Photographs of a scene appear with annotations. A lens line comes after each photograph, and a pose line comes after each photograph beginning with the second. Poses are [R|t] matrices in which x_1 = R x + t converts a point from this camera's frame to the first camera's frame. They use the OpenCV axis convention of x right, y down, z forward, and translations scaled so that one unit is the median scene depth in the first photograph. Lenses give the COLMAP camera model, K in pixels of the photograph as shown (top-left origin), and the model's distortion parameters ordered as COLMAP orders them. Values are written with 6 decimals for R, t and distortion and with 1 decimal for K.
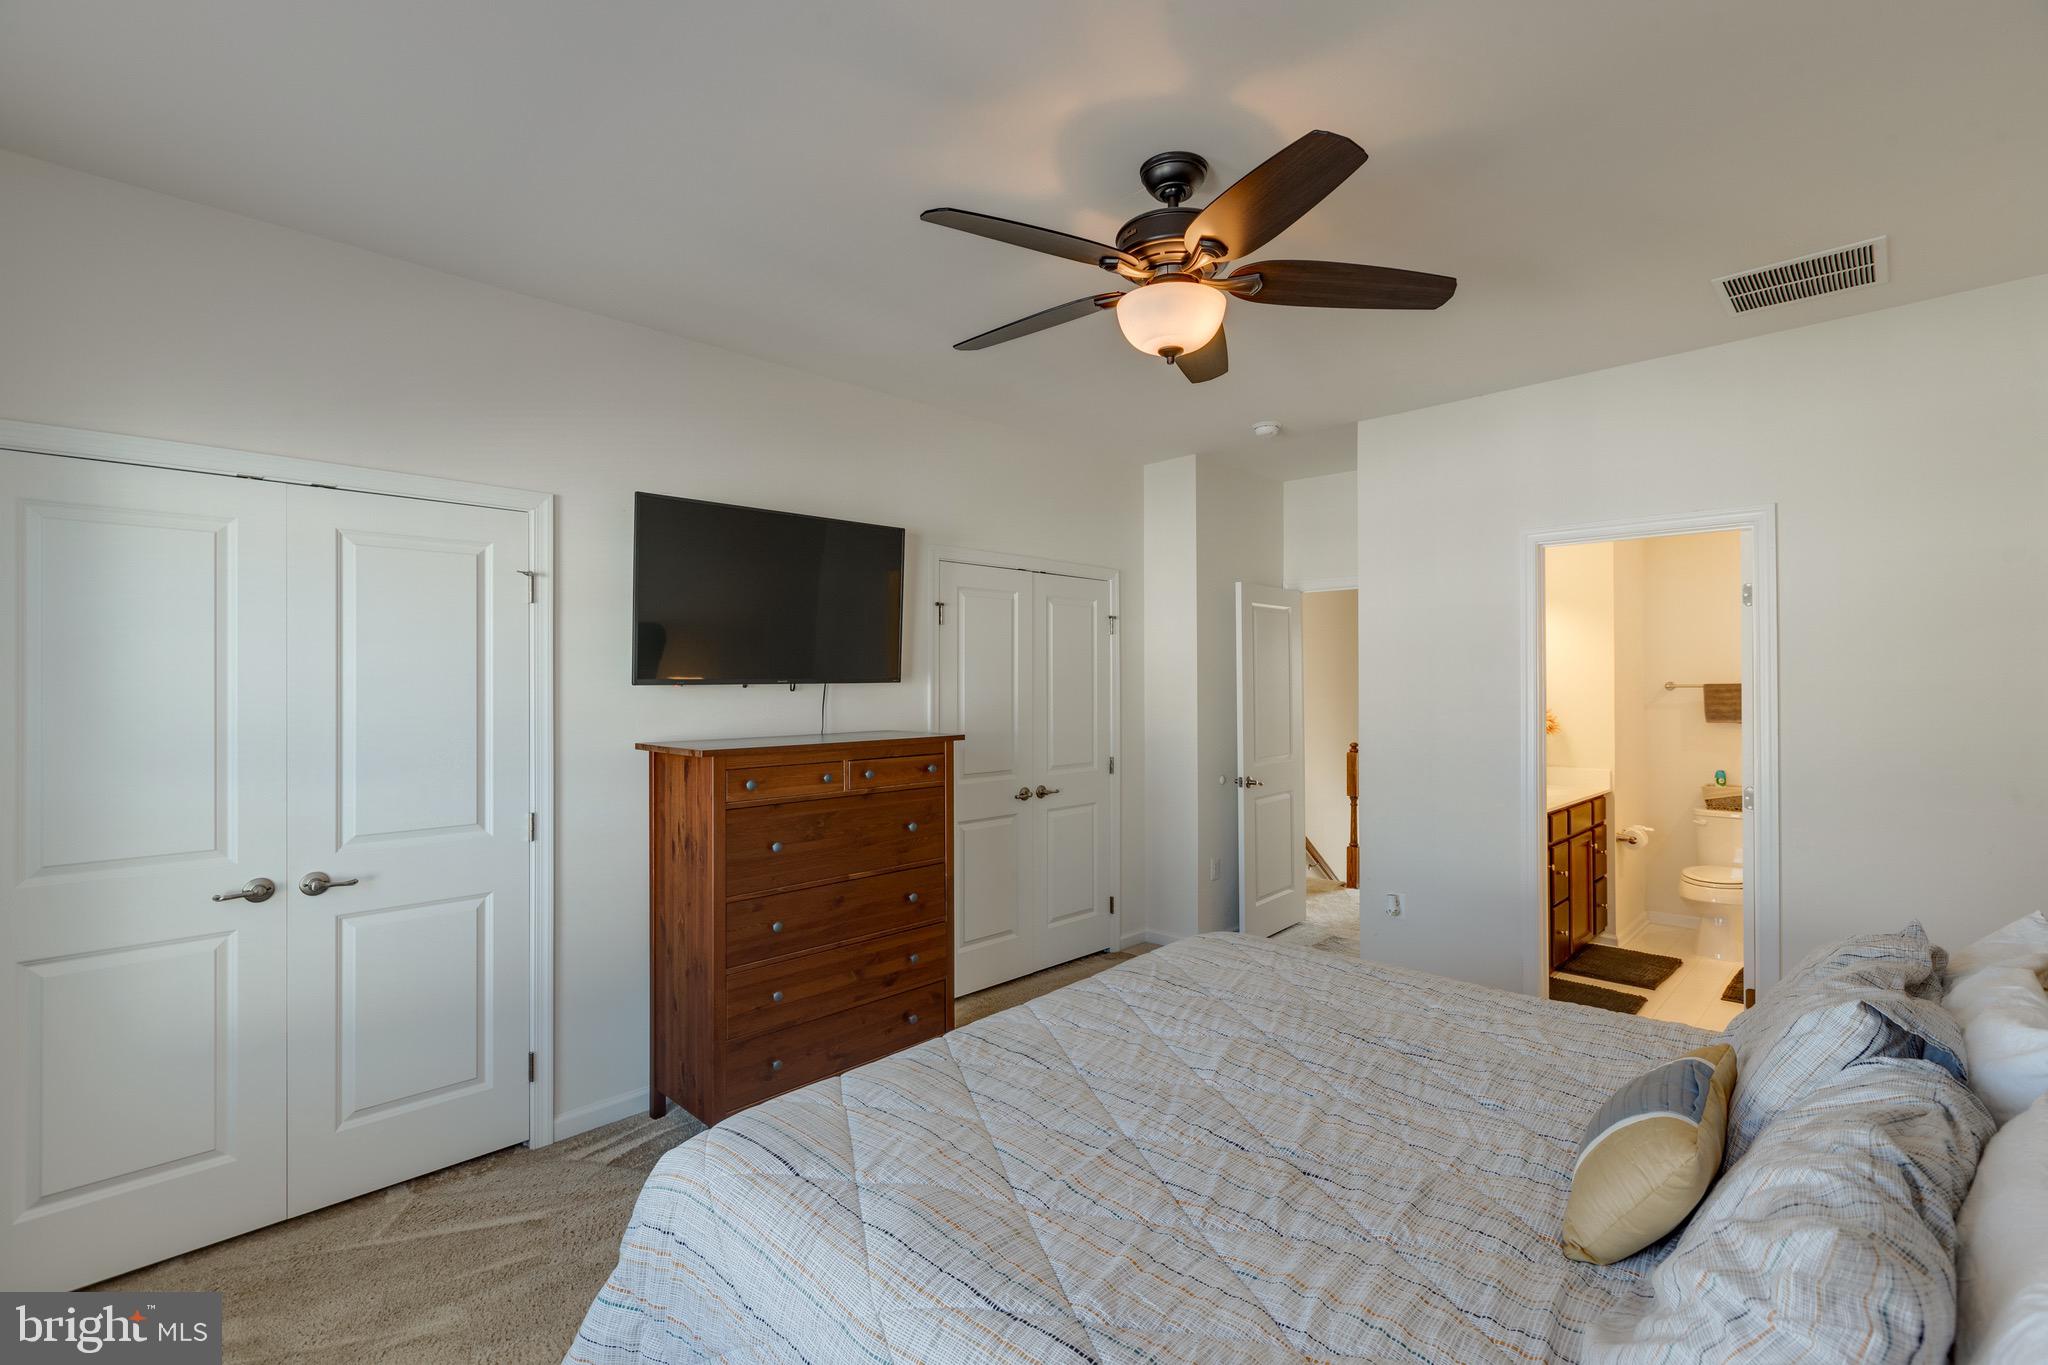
lens RADIAL K [[910.1, 0, 1032.0], [0, 910.1, 681.7], [0, 0, 1]] dist [-0.003334, -0.000023]
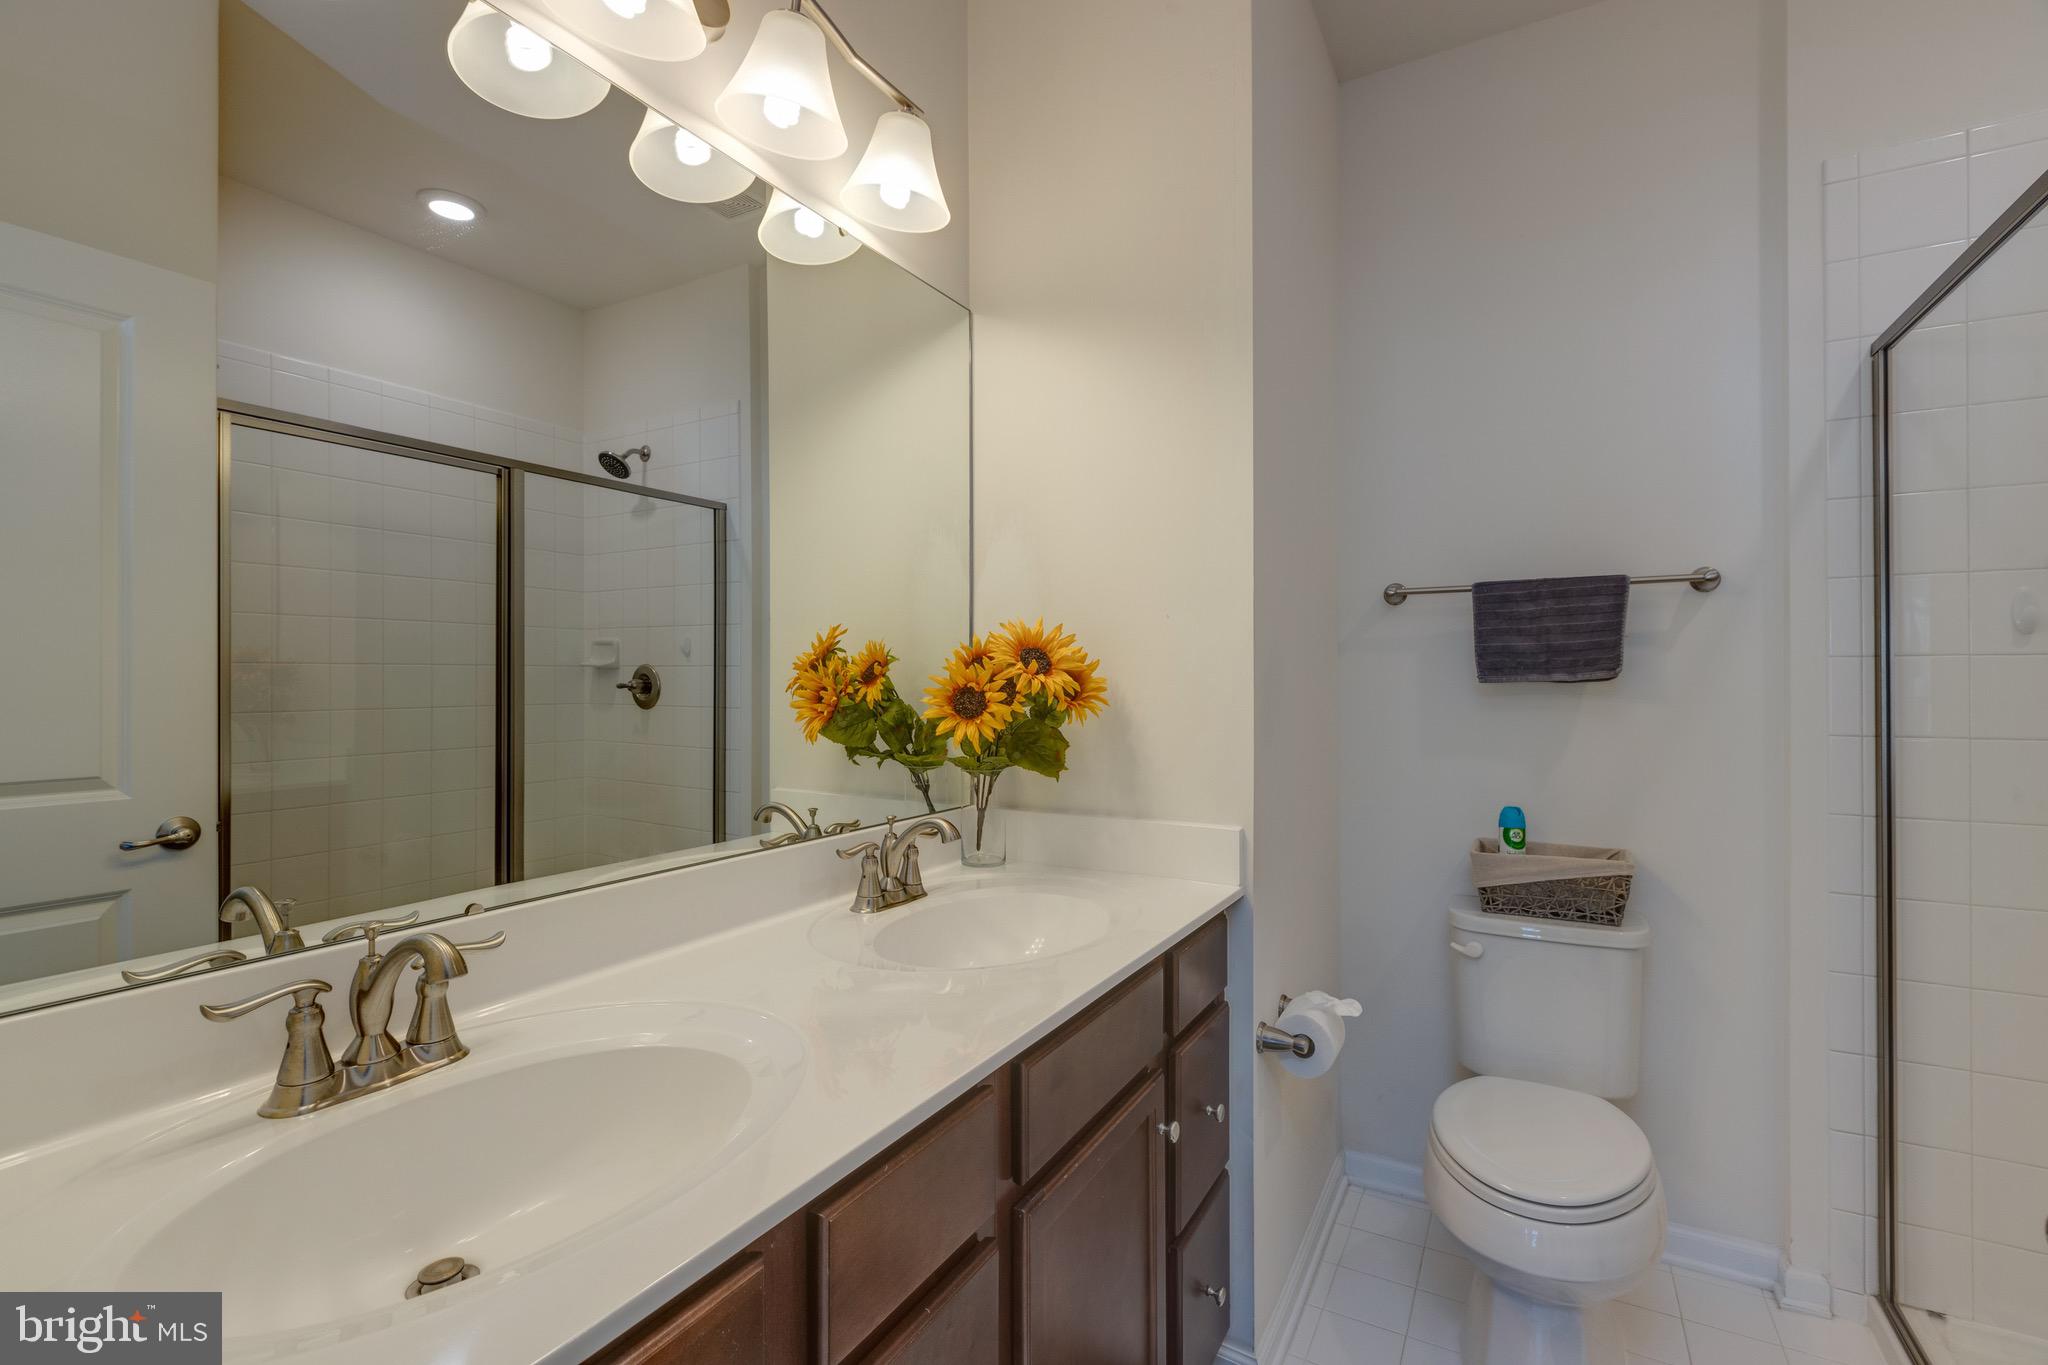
lens RADIAL K [[907.8, 0, 1029.6], [0, 907.8, 678.1], [0, 0, 1]] dist [0.002083, -0.000947]
pose [[0.963808, 0.004830, 0.266555, 0.468336], [-0.009095, 0.999850, 0.014768, 0.040566], [-0.266444, -0.016658, 0.963707, 0.698504]]
